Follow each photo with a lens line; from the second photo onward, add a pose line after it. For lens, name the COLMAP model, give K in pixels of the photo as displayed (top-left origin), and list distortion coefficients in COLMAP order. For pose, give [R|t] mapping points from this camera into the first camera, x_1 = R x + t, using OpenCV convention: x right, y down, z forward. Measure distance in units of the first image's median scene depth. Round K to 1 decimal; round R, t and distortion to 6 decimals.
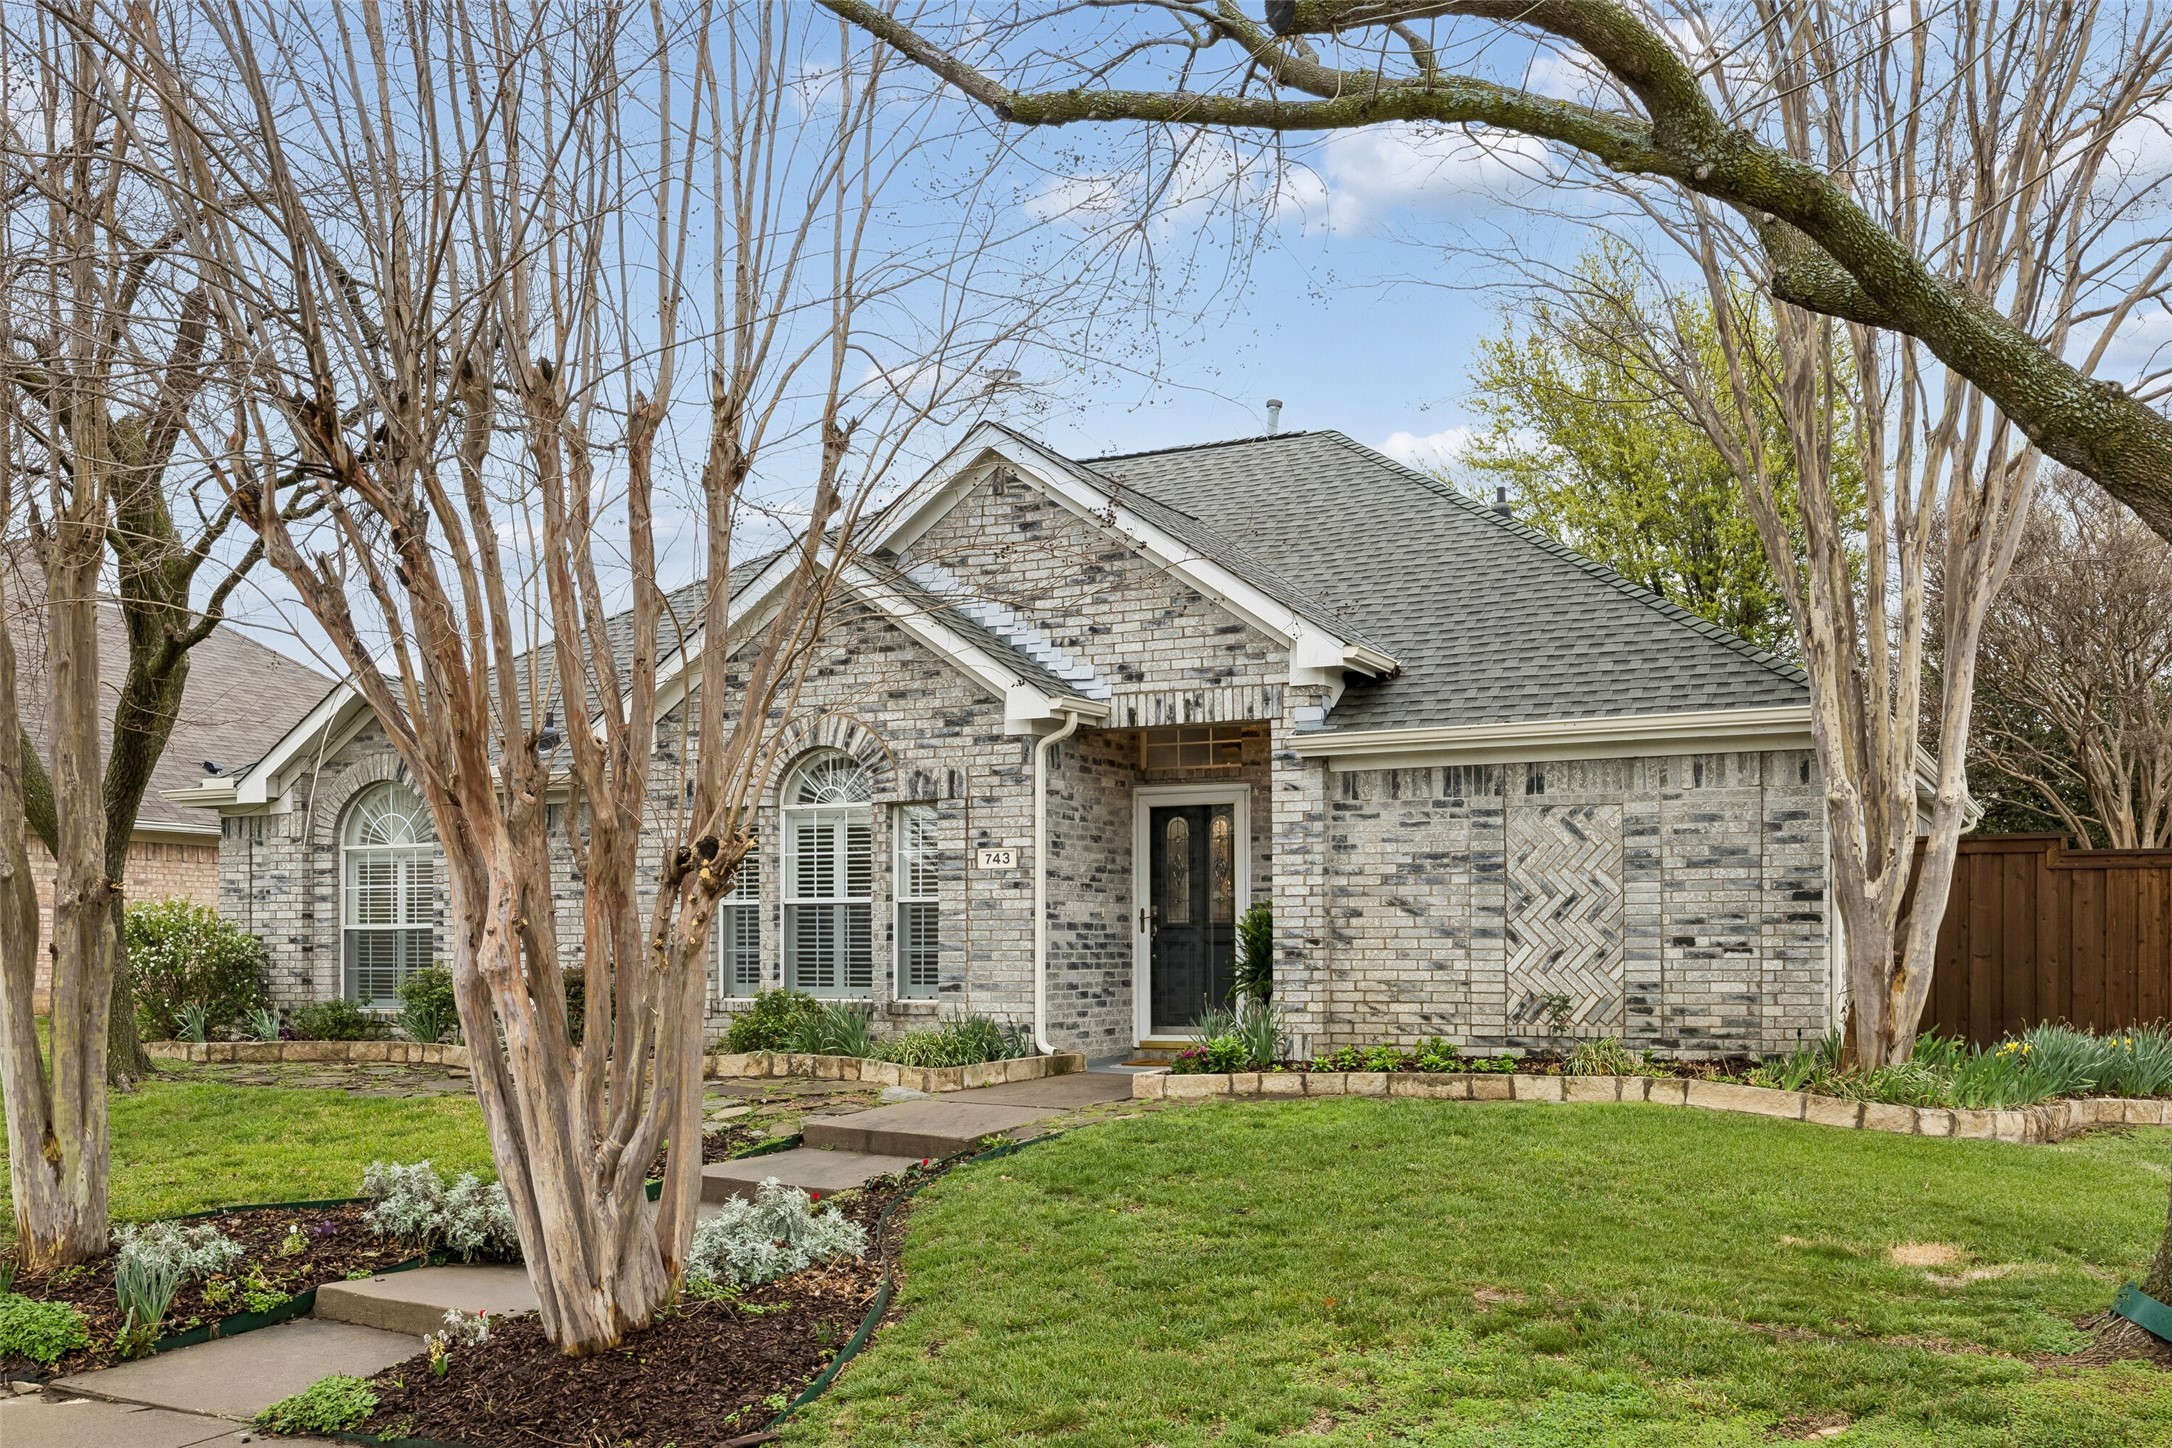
lens RADIAL K [[2169.2, 0, 1086.3], [0, 2169.2, 725.9], [0, 0, 1]] dist [-0.015665, 0.000000]
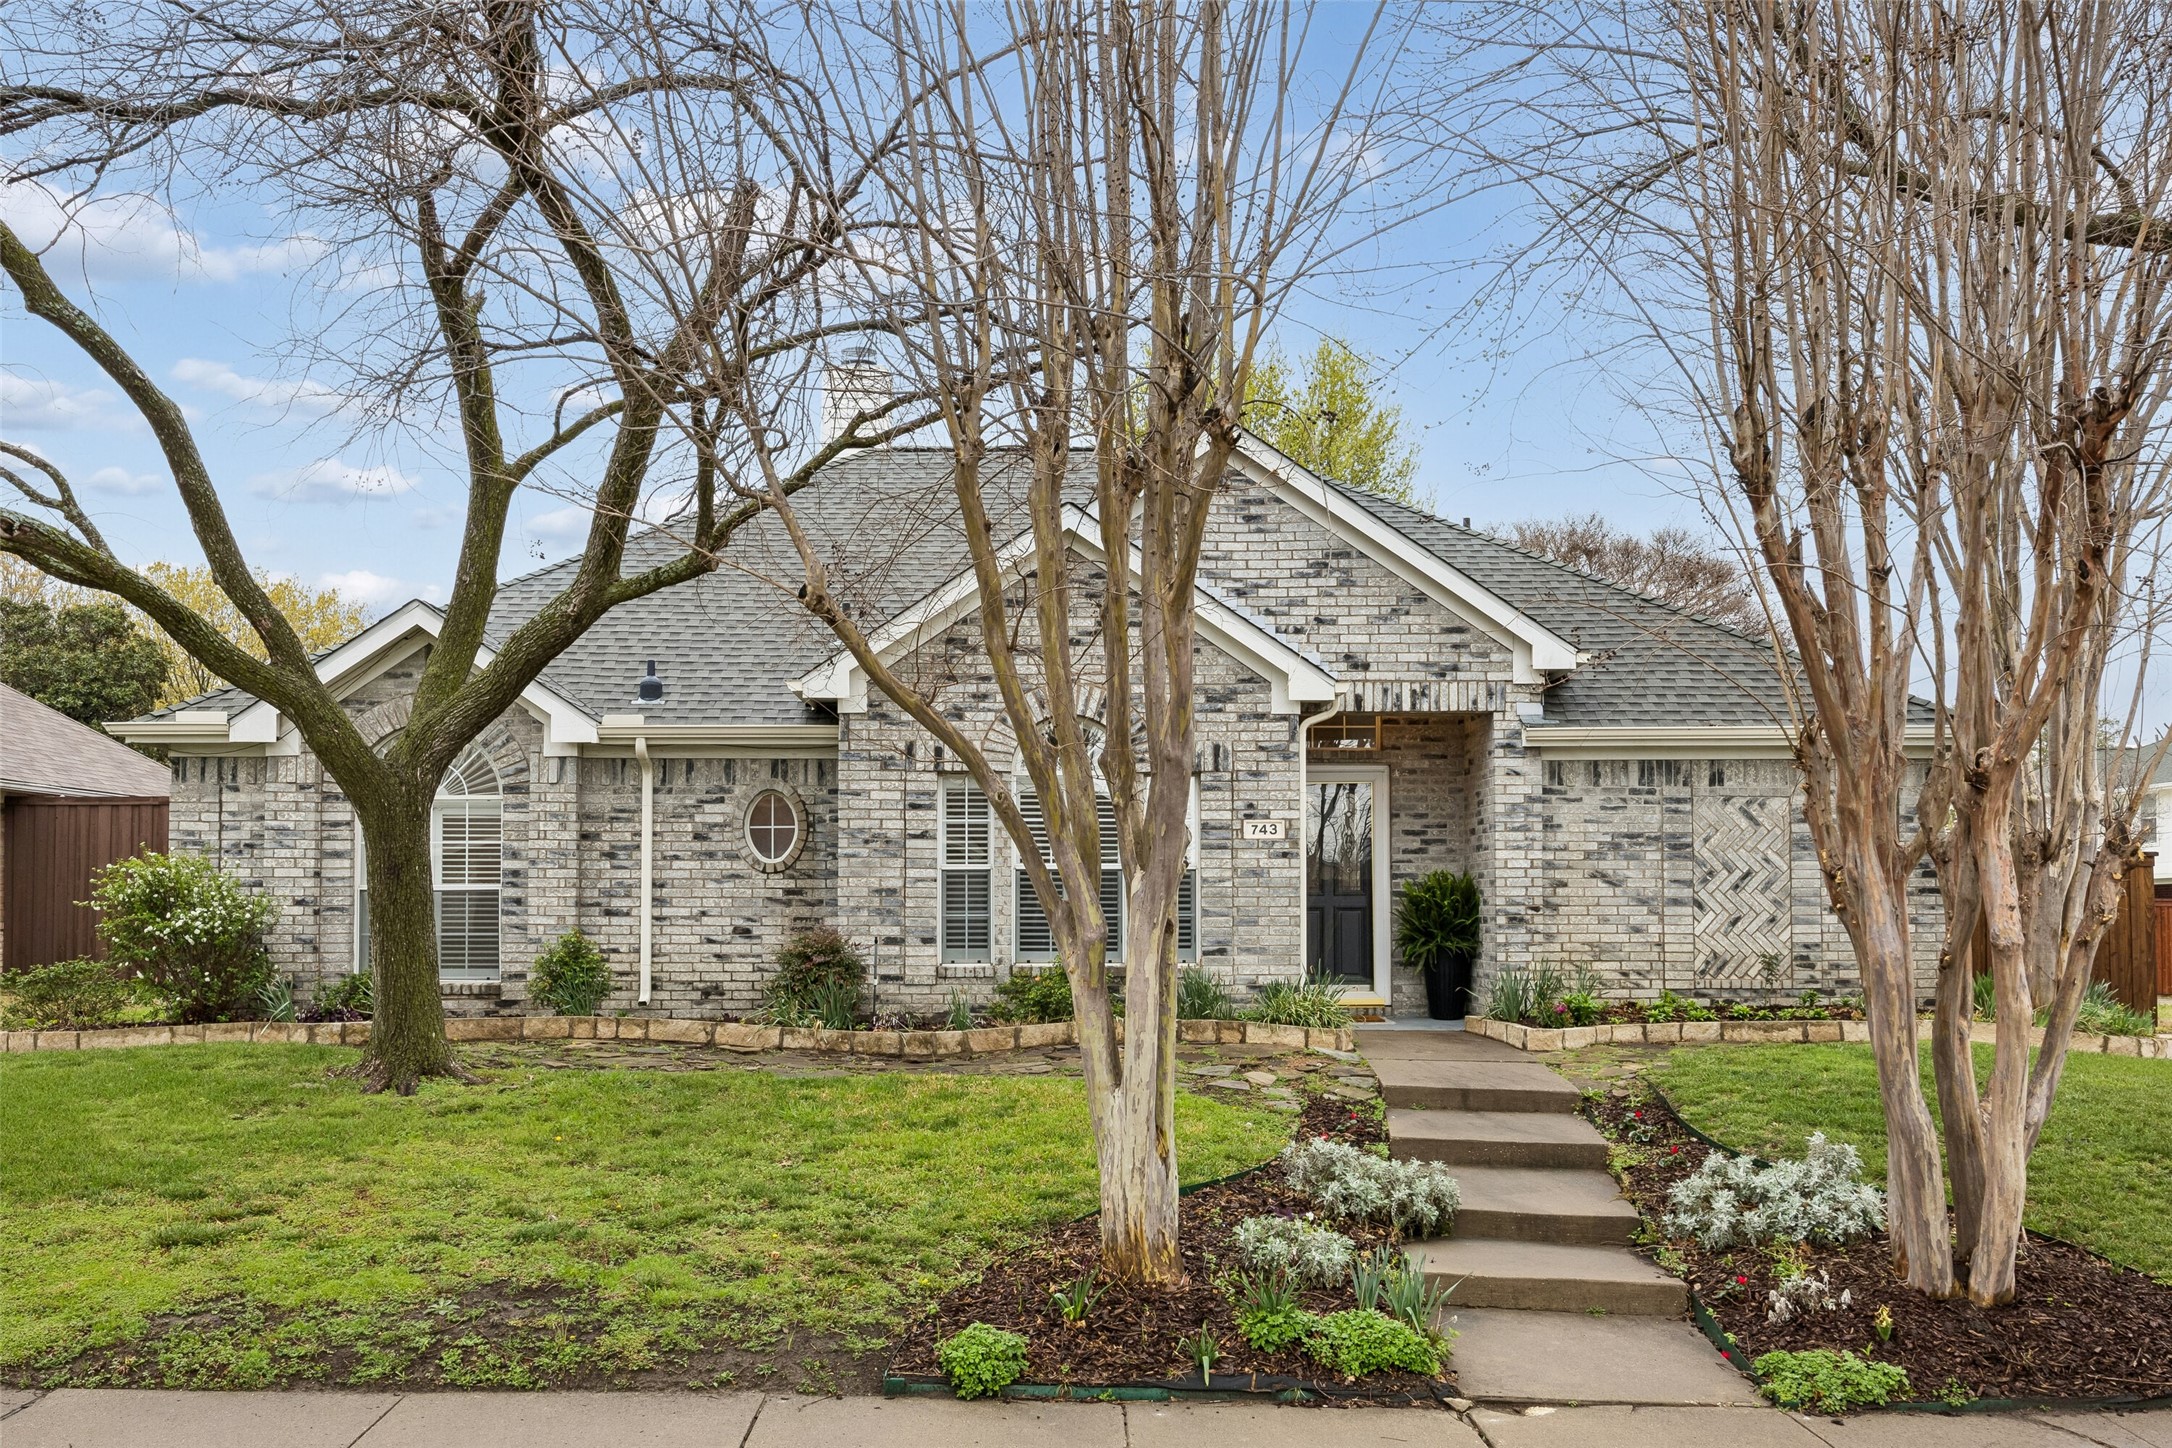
lens RADIAL K [[1962.8, 0, 1087.6], [0, 1962.8, 666.2], [0, 0, 1]] dist [-0.014415, 0.001803]
pose [[0.880479, 0.060009, 0.470271, -0.581158], [-0.051205, 0.998191, -0.031505, 0.016204], [-0.471311, 0.003660, 0.881960, 0.194658]]
